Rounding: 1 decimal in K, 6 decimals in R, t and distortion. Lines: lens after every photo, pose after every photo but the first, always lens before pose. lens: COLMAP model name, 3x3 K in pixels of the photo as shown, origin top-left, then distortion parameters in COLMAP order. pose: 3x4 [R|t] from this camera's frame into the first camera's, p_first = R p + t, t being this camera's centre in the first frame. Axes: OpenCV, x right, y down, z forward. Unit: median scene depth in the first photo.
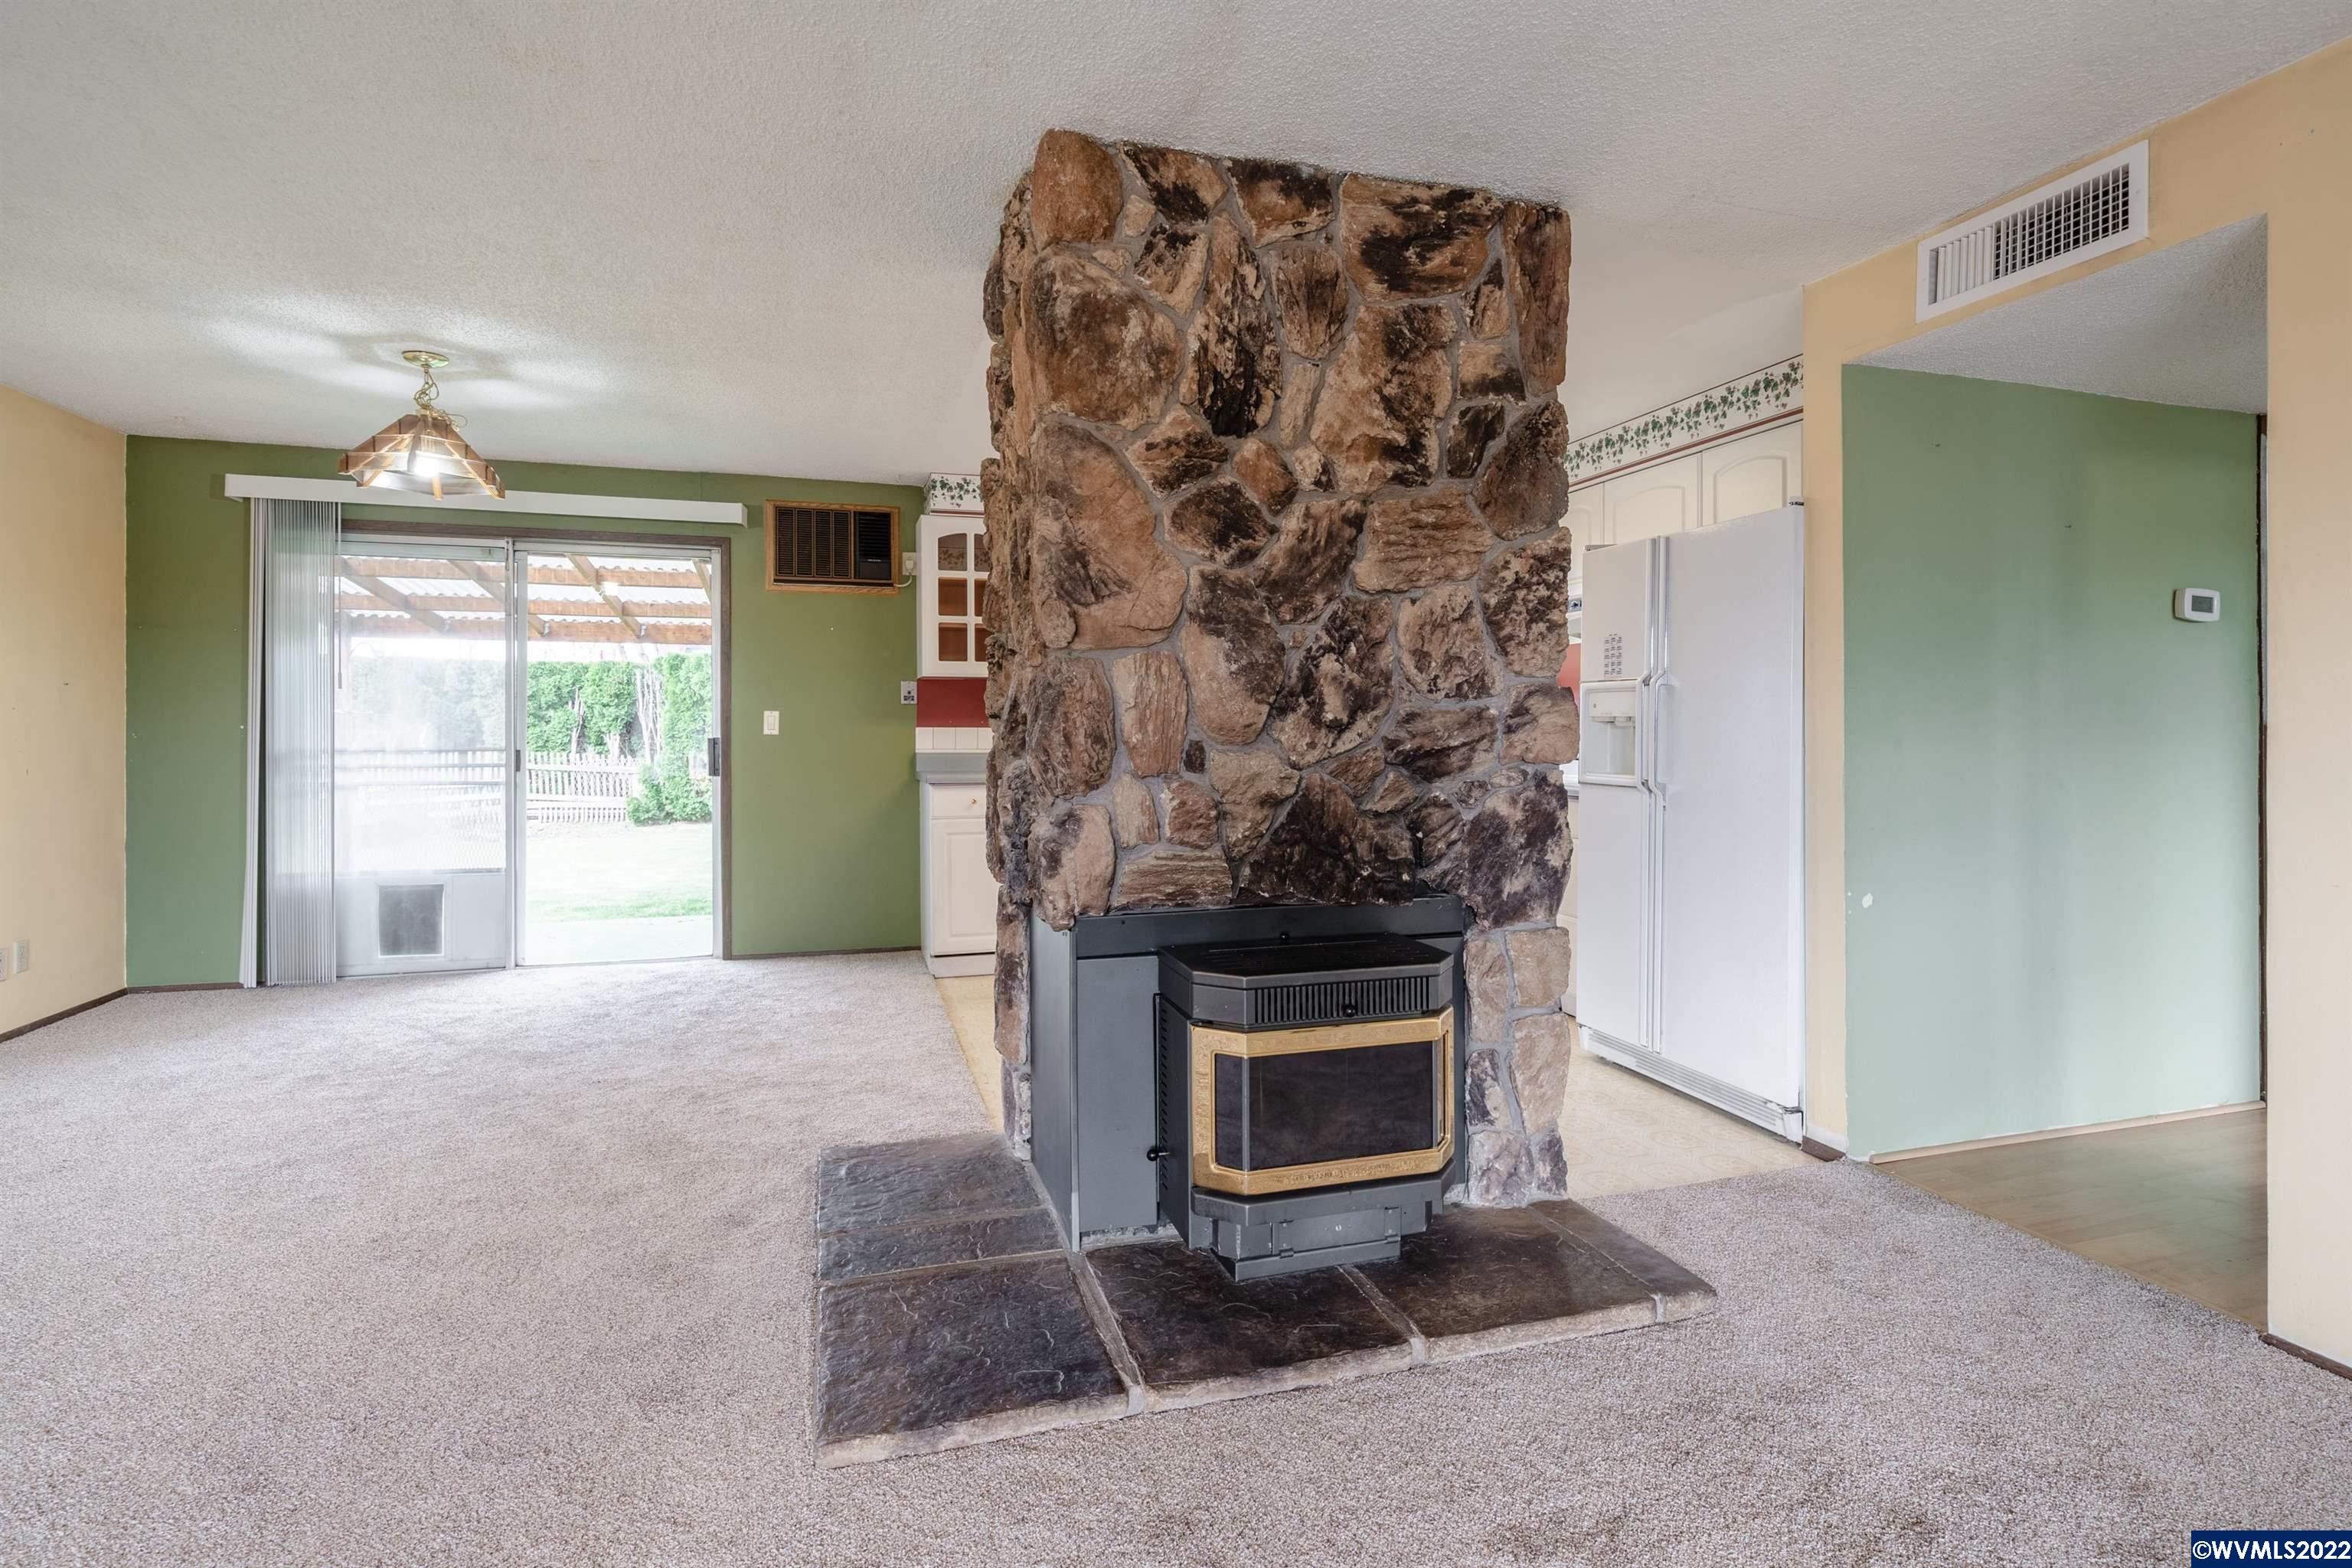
lens RADIAL K [[1122.7, 0, 1170.7], [0, 1122.7, 721.1], [0, 0, 1]] dist [-0.000211, 0.000403]
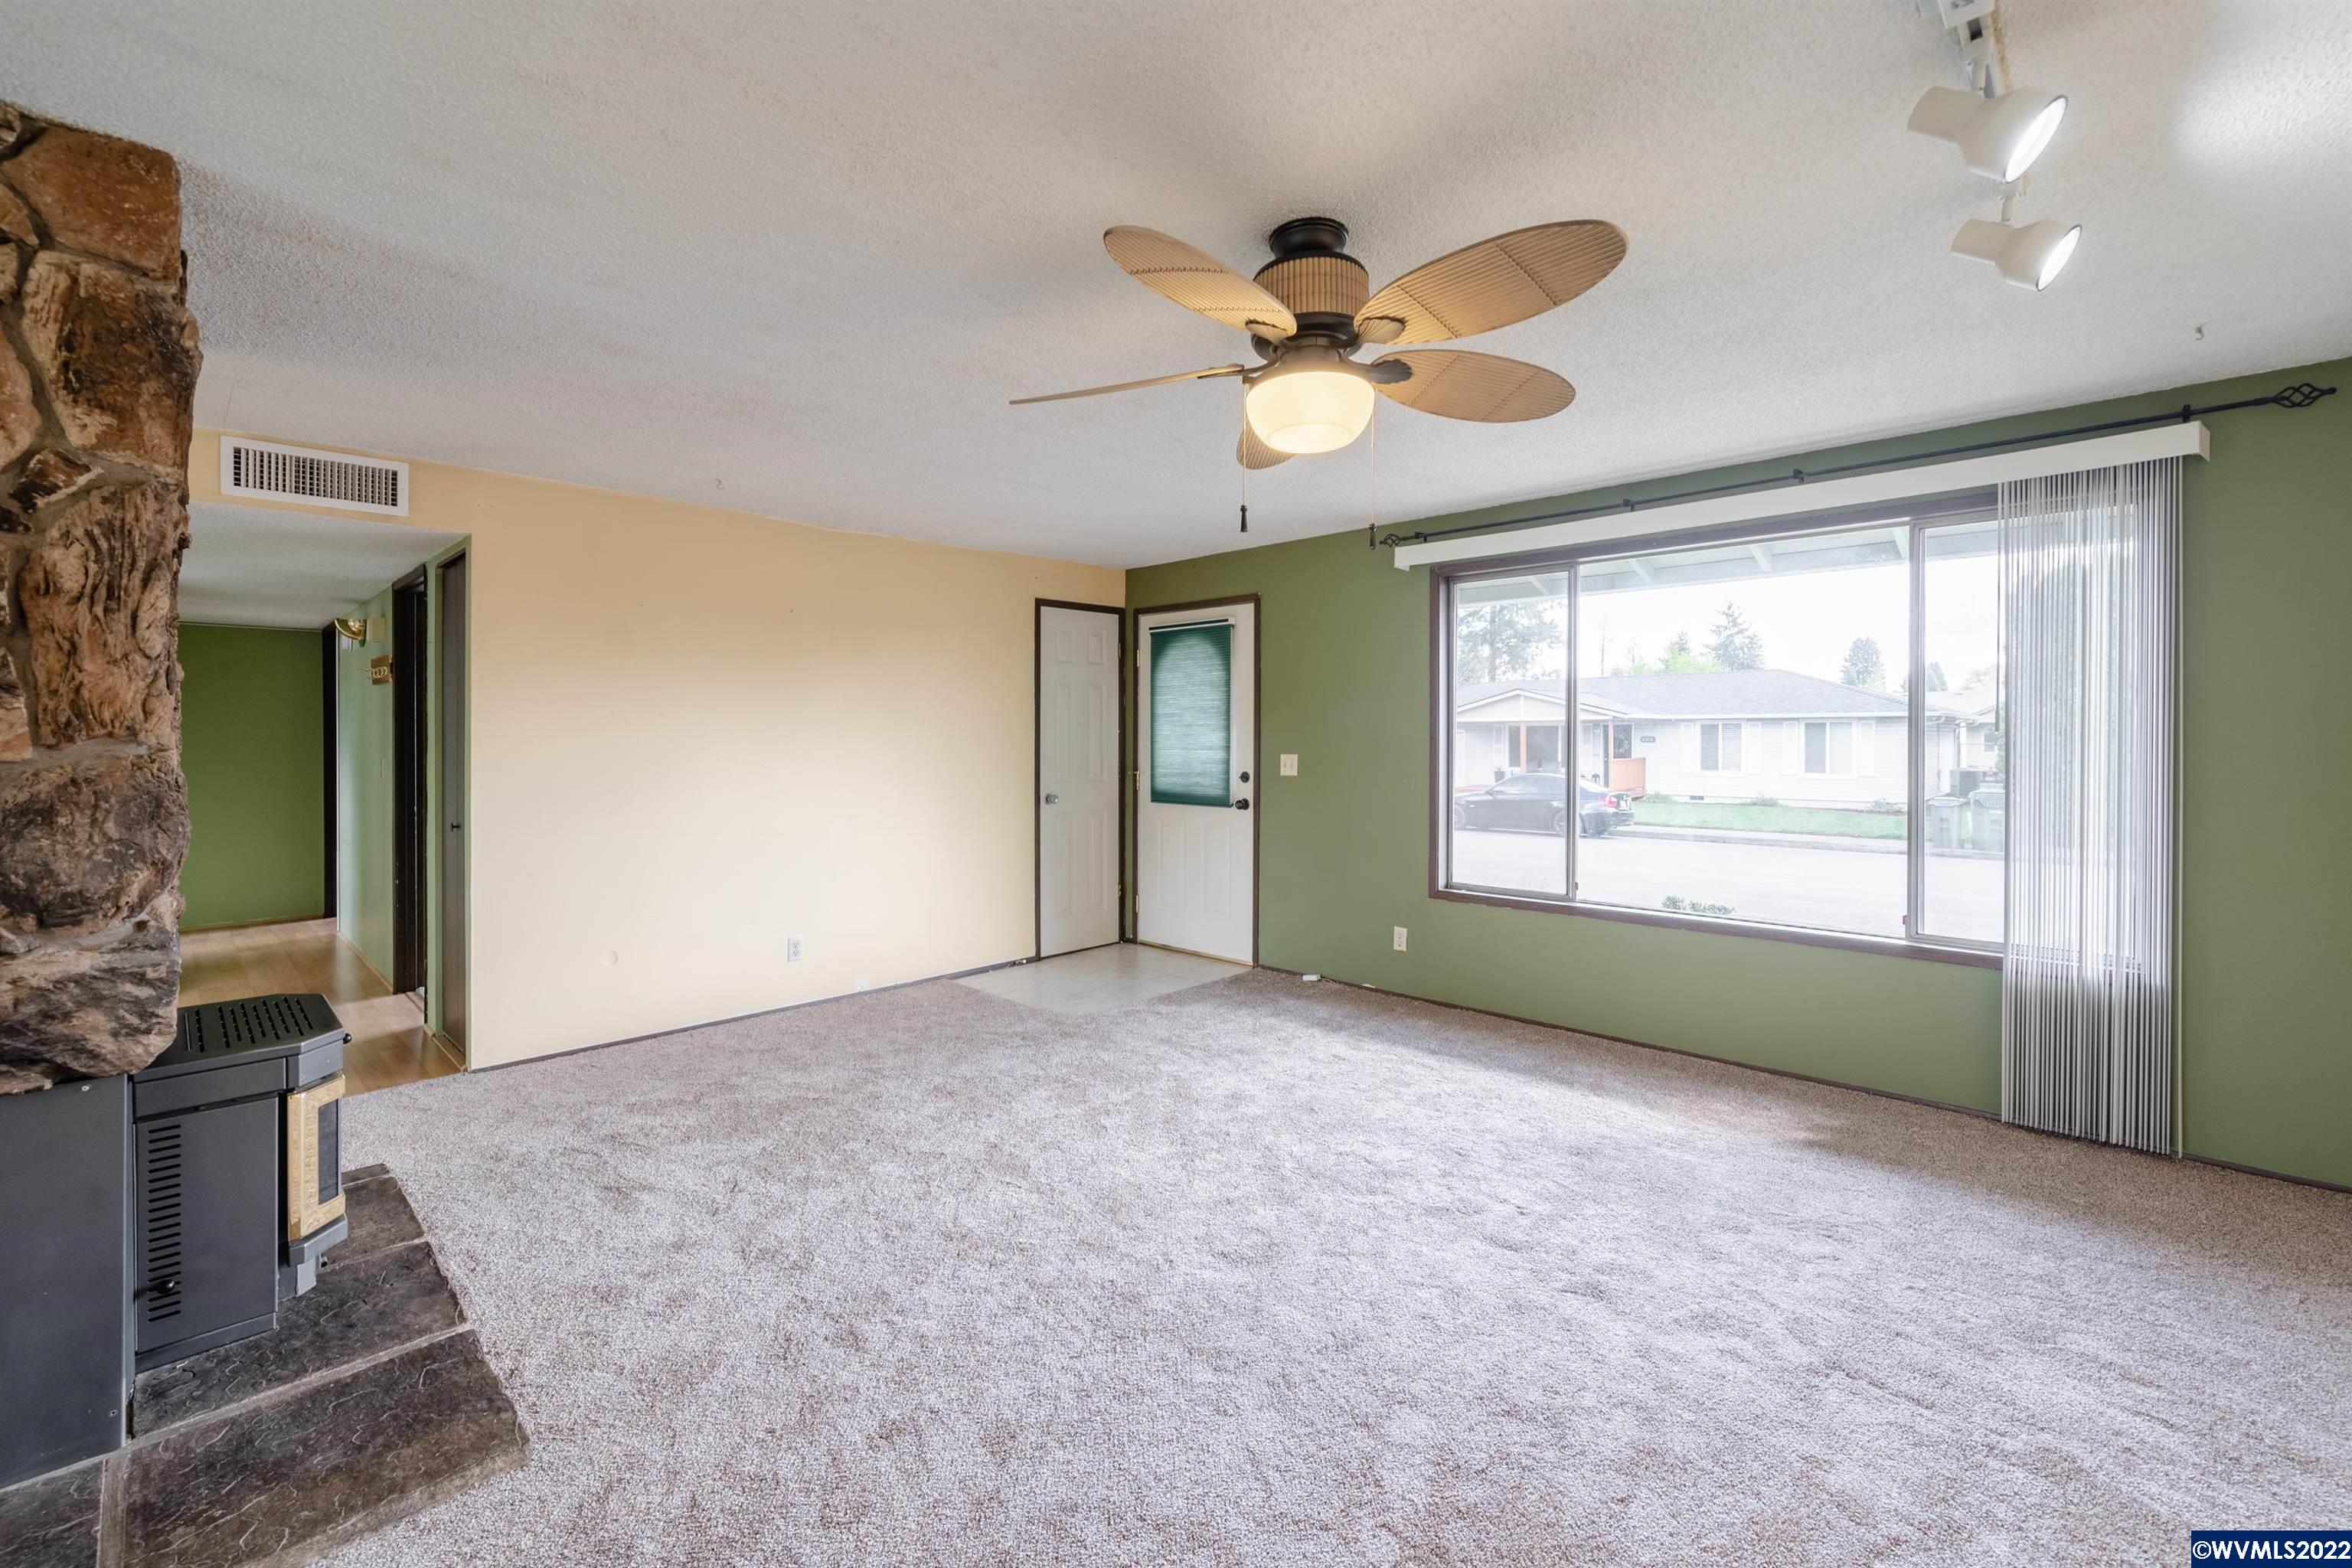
lens RADIAL K [[1002.2, 0, 1174.5], [0, 1002.2, 737.0], [0, 0, 1]] dist [-0.000357, -0.000169]
pose [[-0.476936, -0.008754, 0.878894, -1.089447], [-0.006513, 0.999958, 0.006425, -0.080475], [-0.878914, -0.002660, -0.476973, 0.626435]]
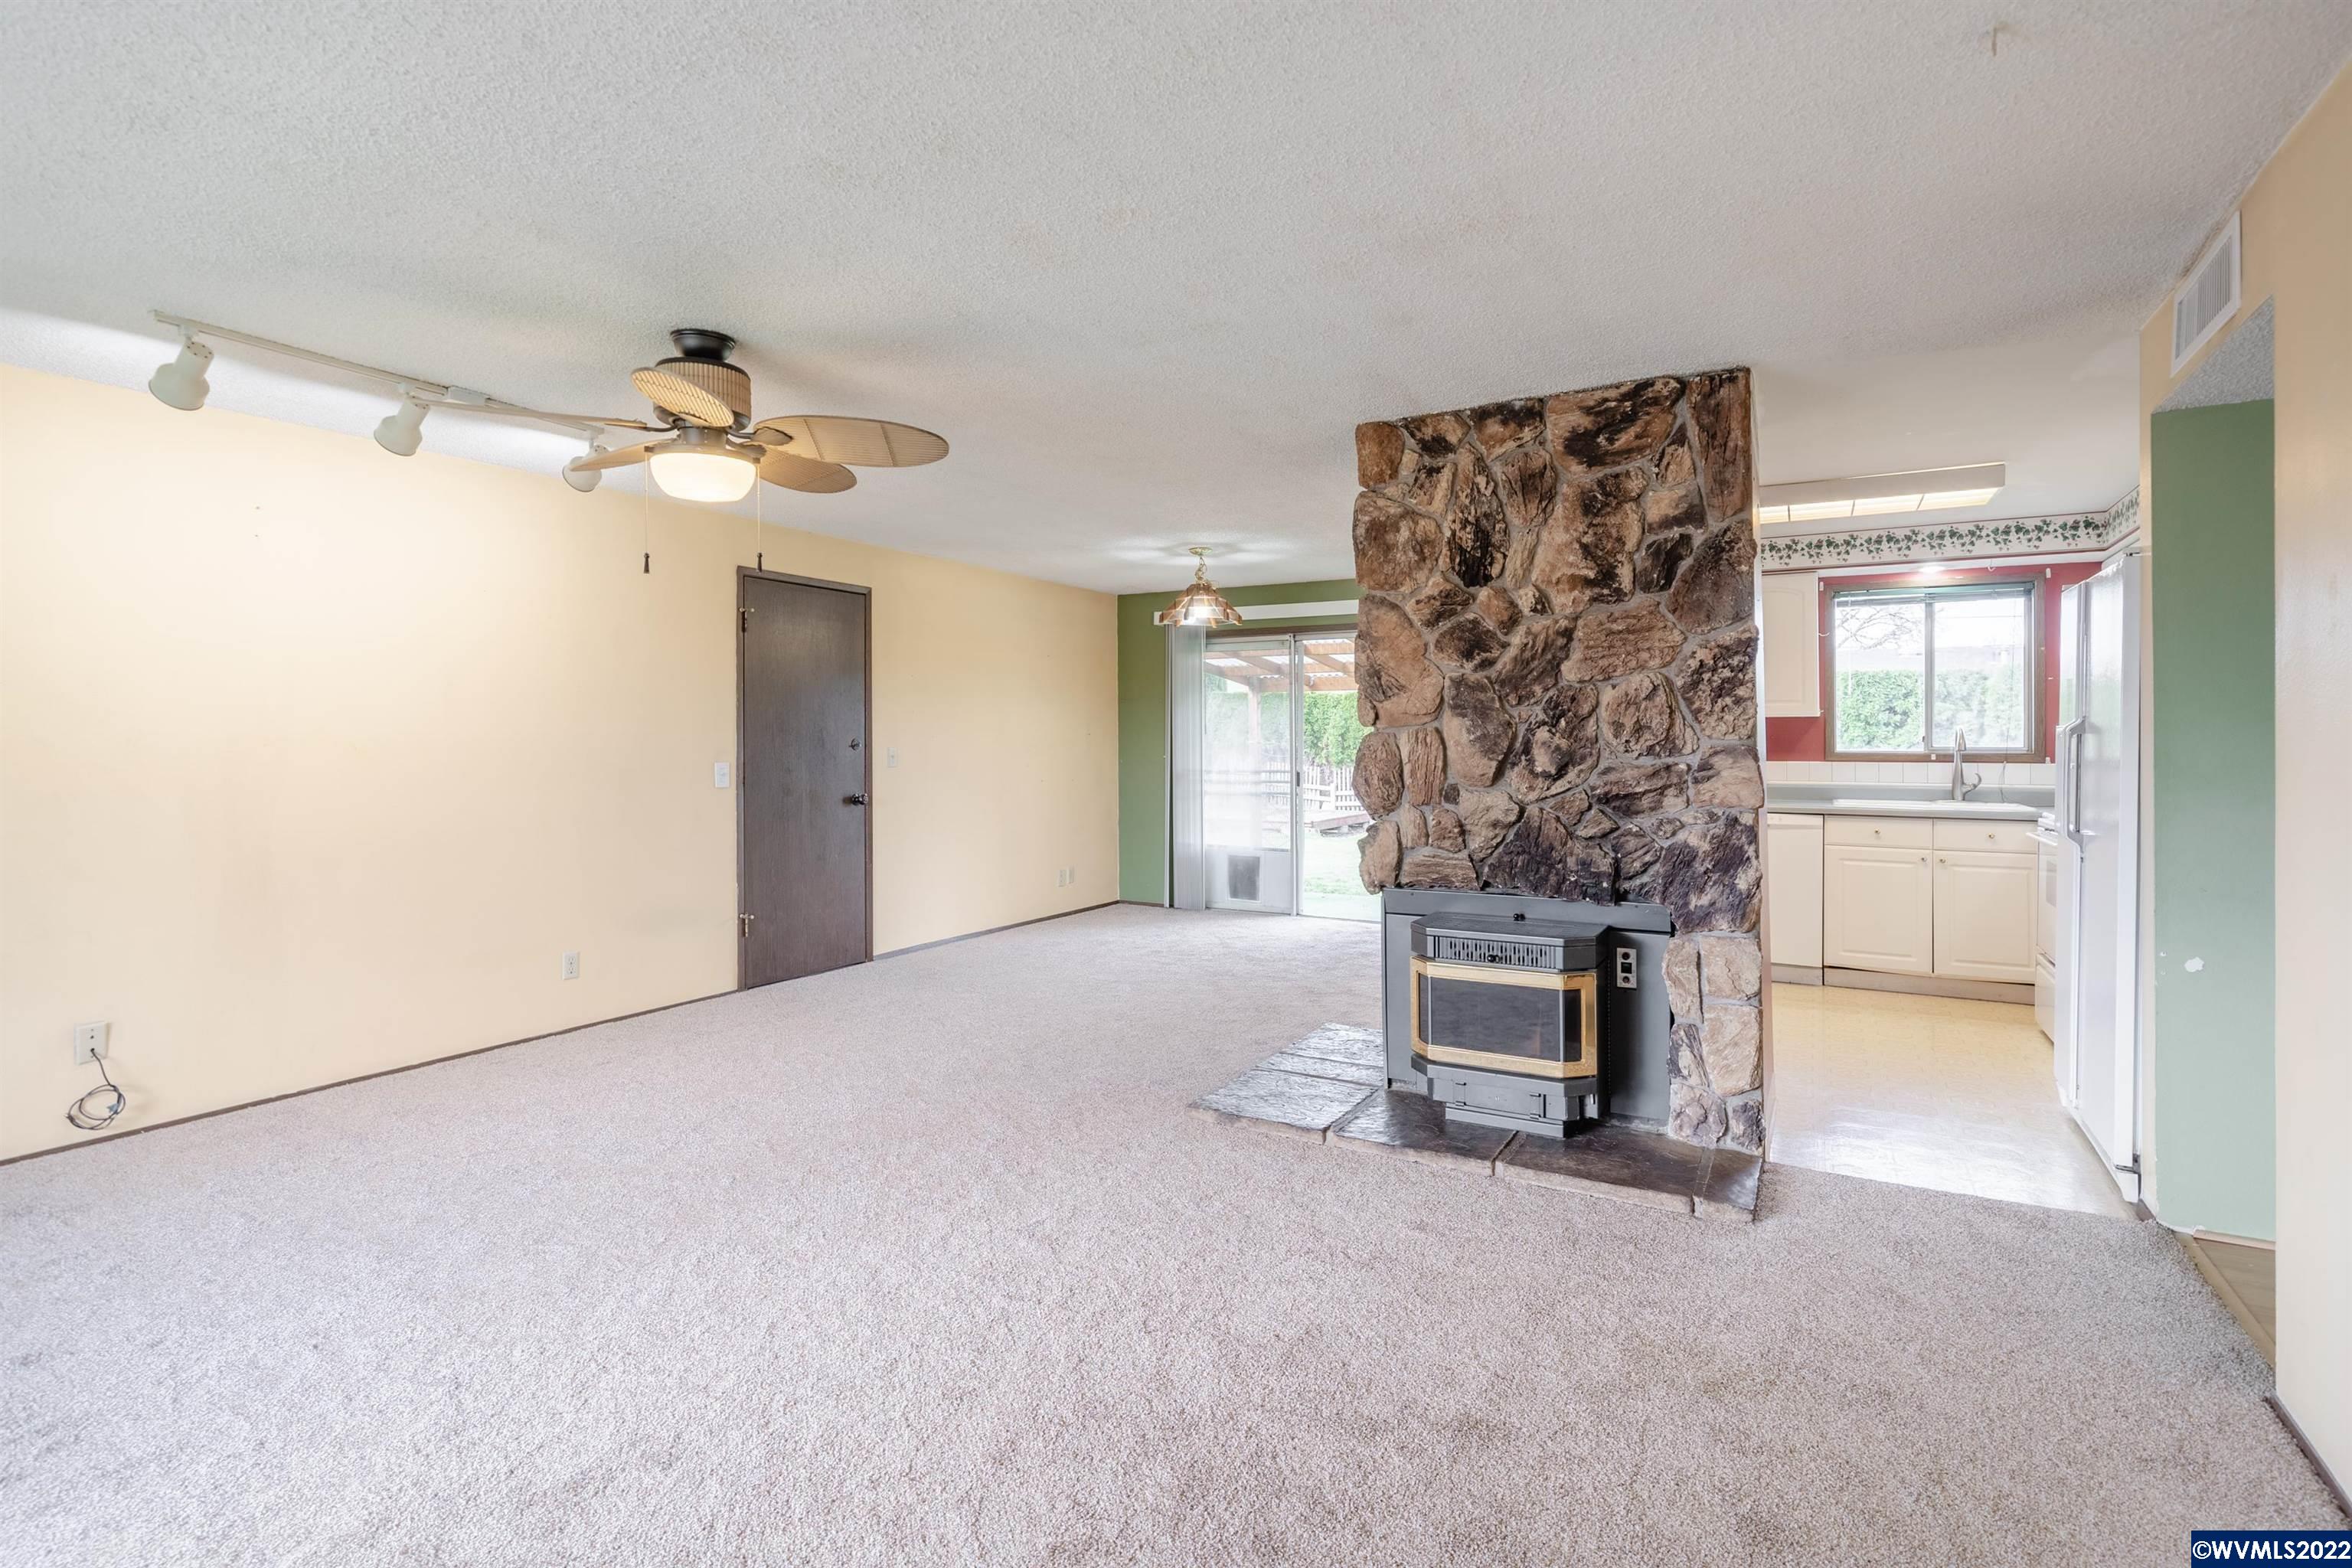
lens RADIAL K [[1133.5, 0, 1184.6], [0, 1133.5, 746.1], [0, 0, 1]] dist [0.000270, -0.000081]
pose [[0.692572, 0.001885, -0.721347, 0.877106], [0.005024, 0.999960, 0.007436, -0.047352], [0.721332, -0.008774, 0.692534, -0.358162]]
